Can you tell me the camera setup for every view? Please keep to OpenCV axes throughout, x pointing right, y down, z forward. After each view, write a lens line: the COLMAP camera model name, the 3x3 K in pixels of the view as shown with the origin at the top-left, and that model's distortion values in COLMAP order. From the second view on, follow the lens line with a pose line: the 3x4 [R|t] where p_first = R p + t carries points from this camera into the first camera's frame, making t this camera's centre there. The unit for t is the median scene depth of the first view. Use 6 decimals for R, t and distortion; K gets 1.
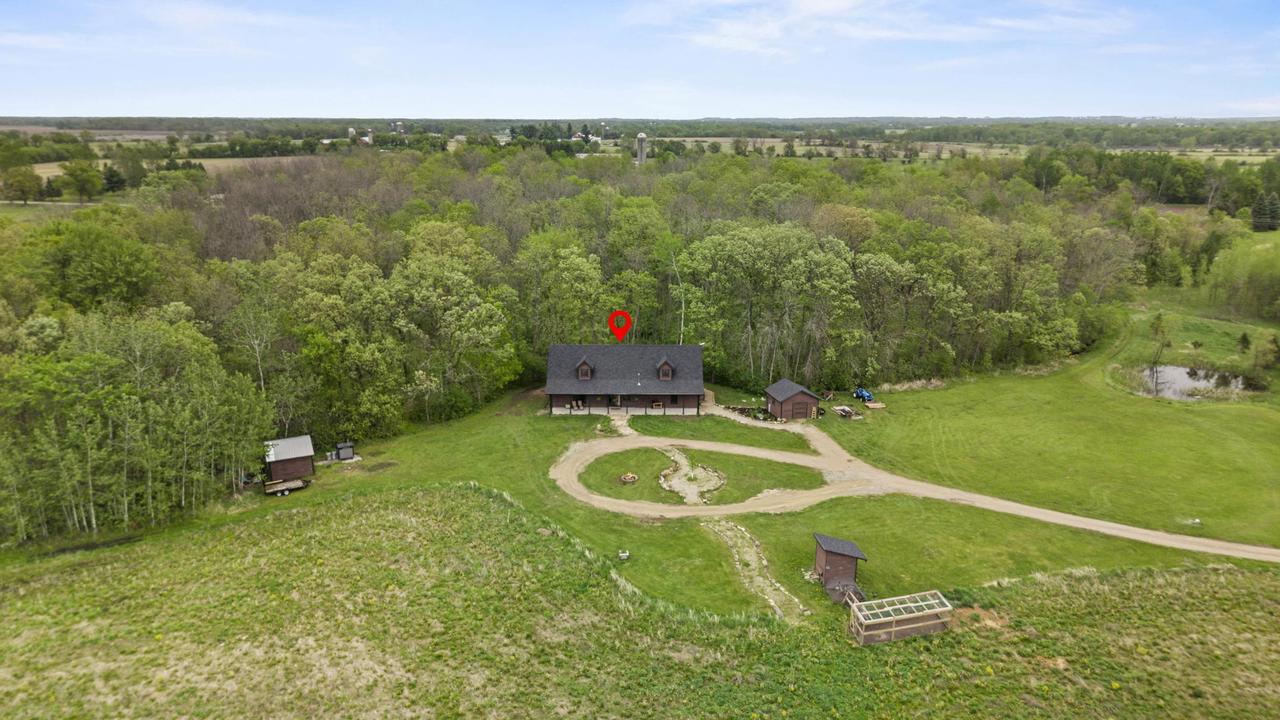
lens RADIAL K [[866.0, 0, 640.0], [0, 866.0, 360.0], [0, 0, 1]] dist [0.045413, -0.080571]
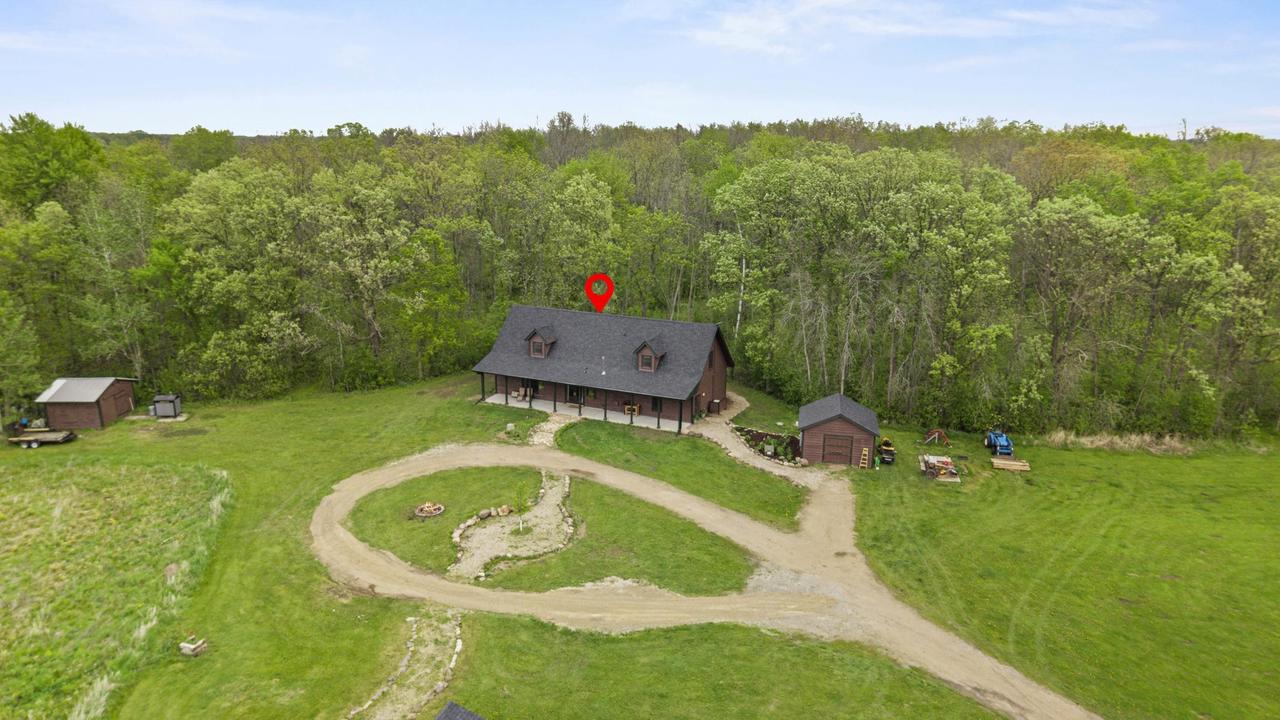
lens RADIAL K [[866.0, 0, 640.0], [0, 866.0, 360.0], [0, 0, 1]] dist [0.045413, -0.080571]
pose [[0.907162, 0.107288, -0.406874, 0.294548], [-0.118205, 0.992988, -0.001709, 0.016991], [0.403838, 0.049645, 0.913483, 0.437985]]
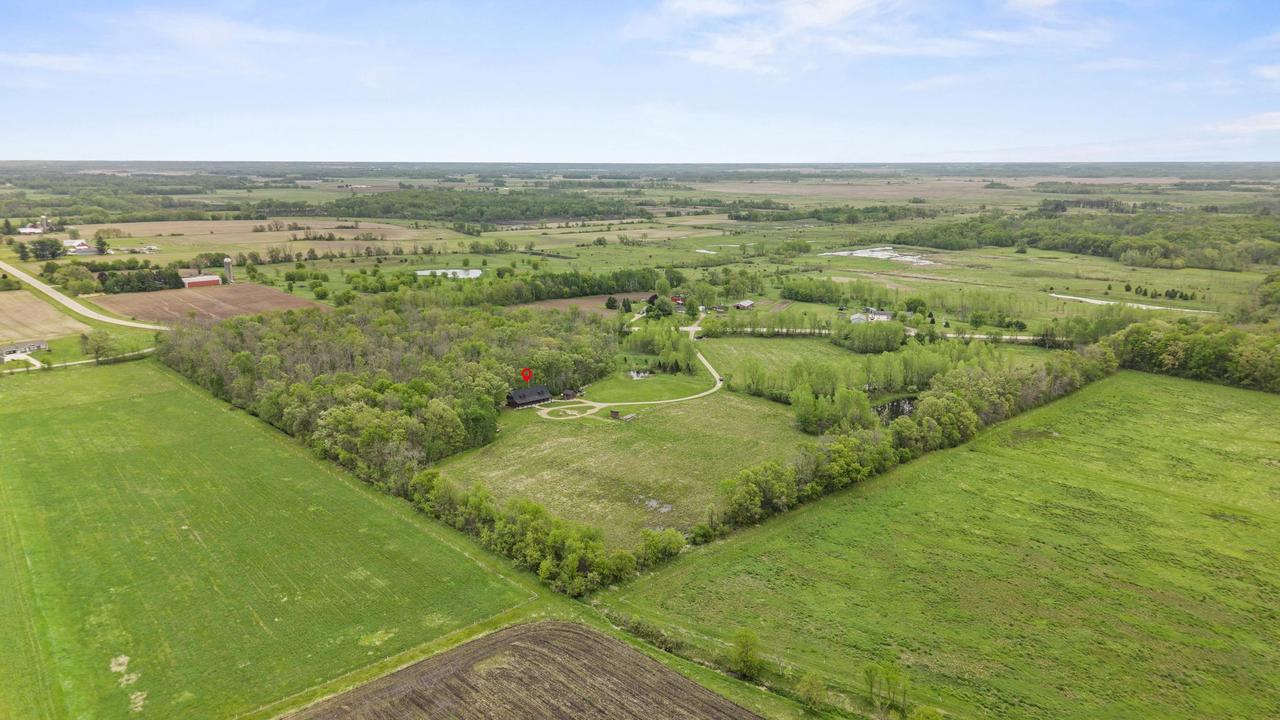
lens RADIAL K [[866.0, 0, 640.0], [0, 866.0, 360.0], [0, 0, 1]] dist [0.045413, -0.080571]
pose [[0.763348, -0.149490, 0.628453, -2.139418], [0.175256, 0.984293, 0.021259, -0.143144], [-0.621760, 0.093912, 0.777557, -2.409273]]
